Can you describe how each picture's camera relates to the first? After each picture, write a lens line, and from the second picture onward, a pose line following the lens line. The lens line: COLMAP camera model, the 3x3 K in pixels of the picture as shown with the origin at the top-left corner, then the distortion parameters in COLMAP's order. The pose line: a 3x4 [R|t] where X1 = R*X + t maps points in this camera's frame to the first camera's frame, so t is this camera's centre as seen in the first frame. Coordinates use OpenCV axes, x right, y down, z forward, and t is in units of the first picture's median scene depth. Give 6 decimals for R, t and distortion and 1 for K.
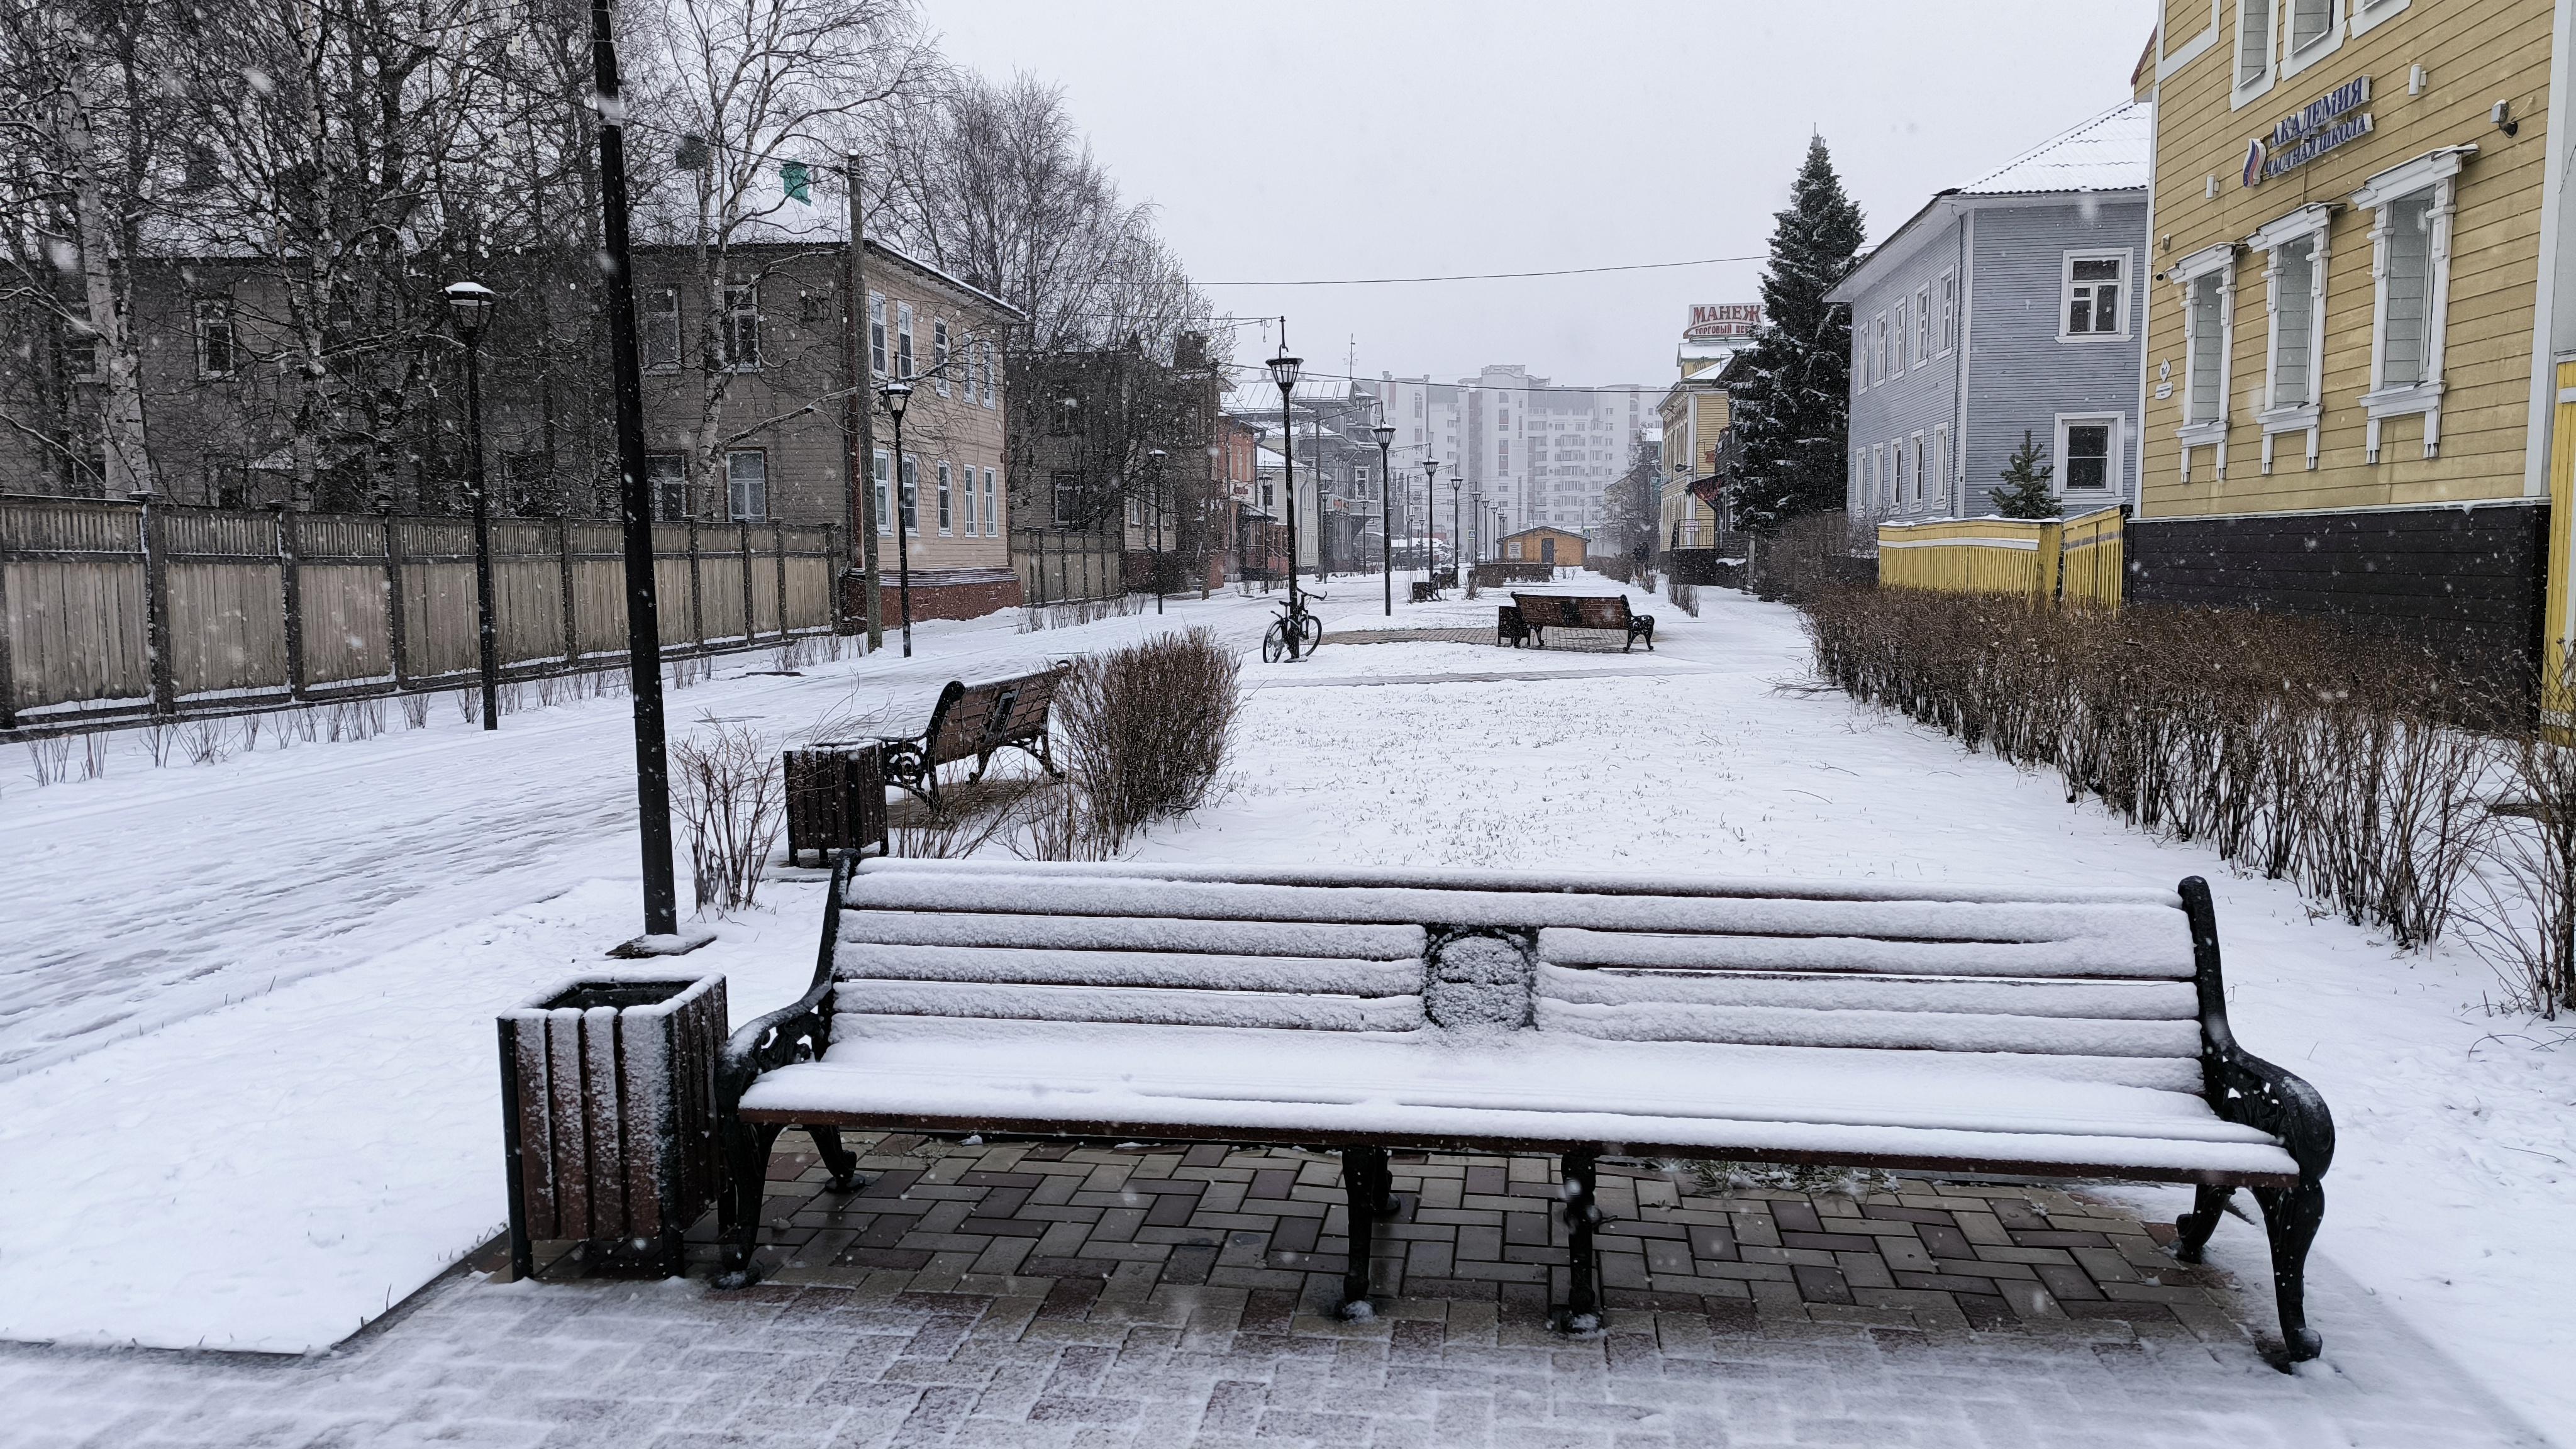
lens RADIAL K [[1695.5, 0, 1284.7], [0, 1695.5, 727.7], [0, 0, 1]] dist [-0.004753, -0.004770]
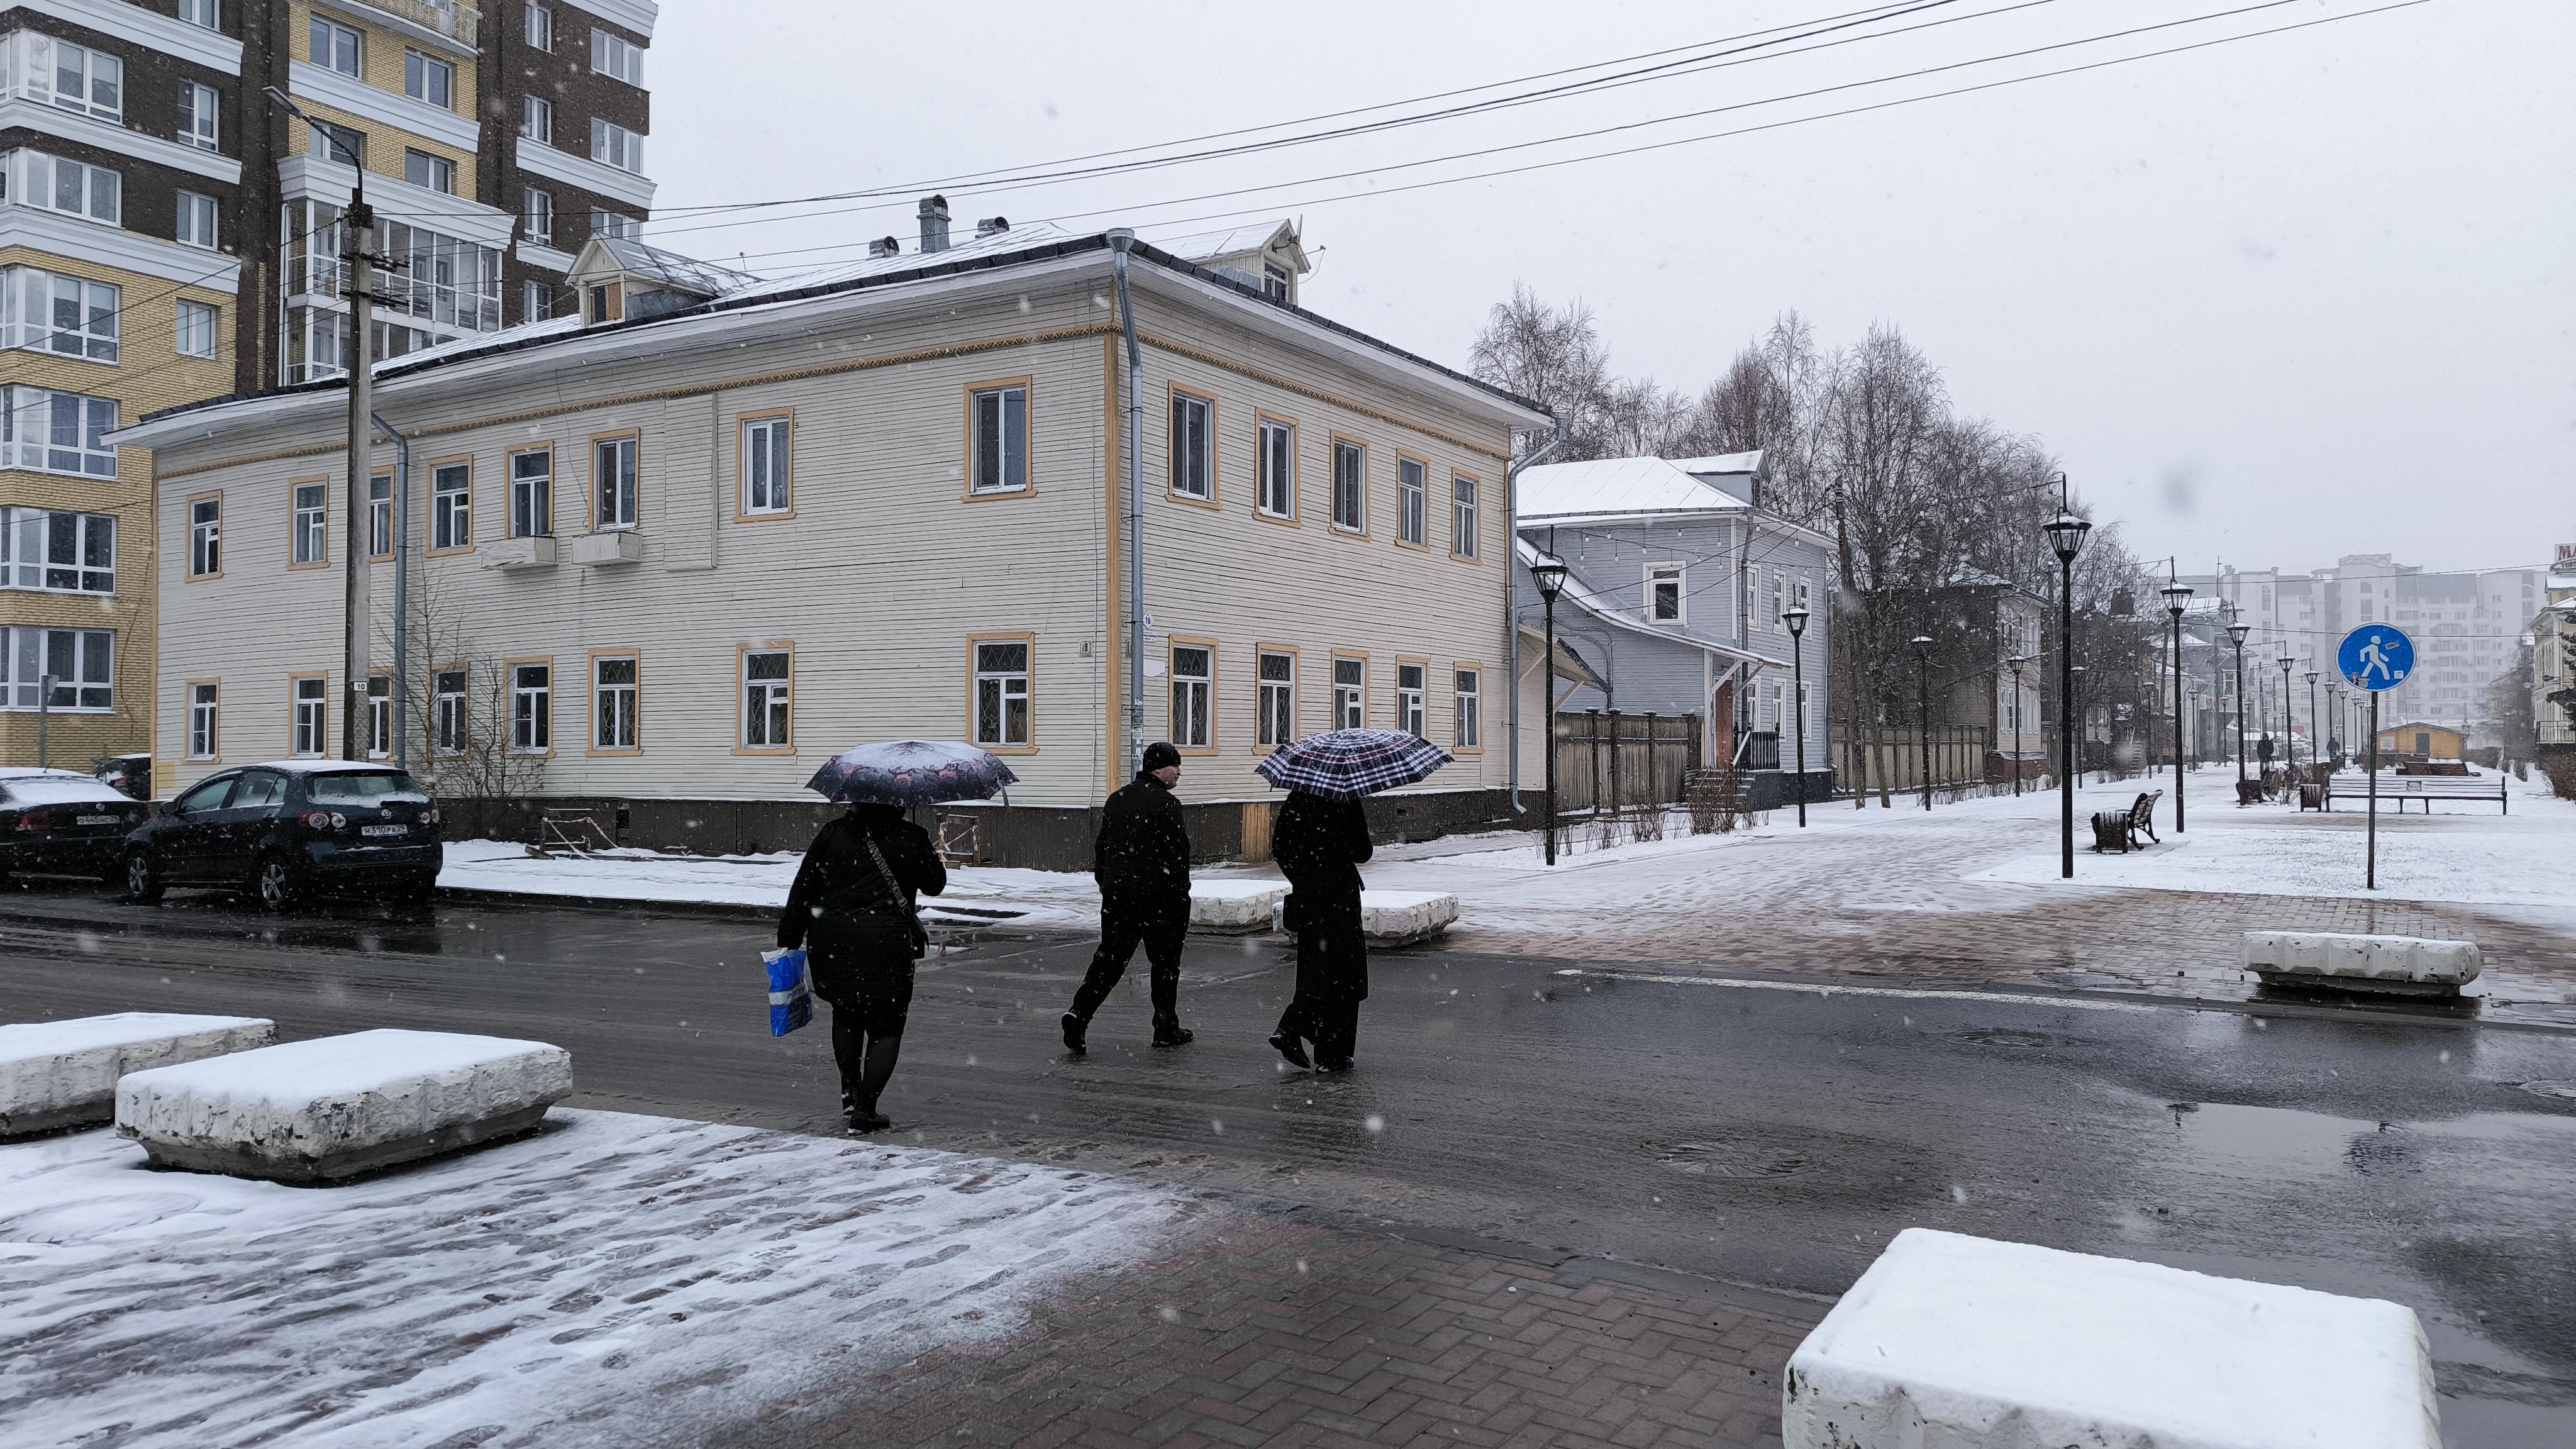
lens RADIAL K [[1695.5, 0, 1286.1], [0, 1695.5, 725.0], [0, 0, 1]] dist [-0.004753, -0.004770]
pose [[0.905109, 0.000212, -0.425180, -0.021082], [-0.048544, 0.993512, -0.102843, 0.014542], [0.422400, 0.113724, 0.899247, -0.136513]]
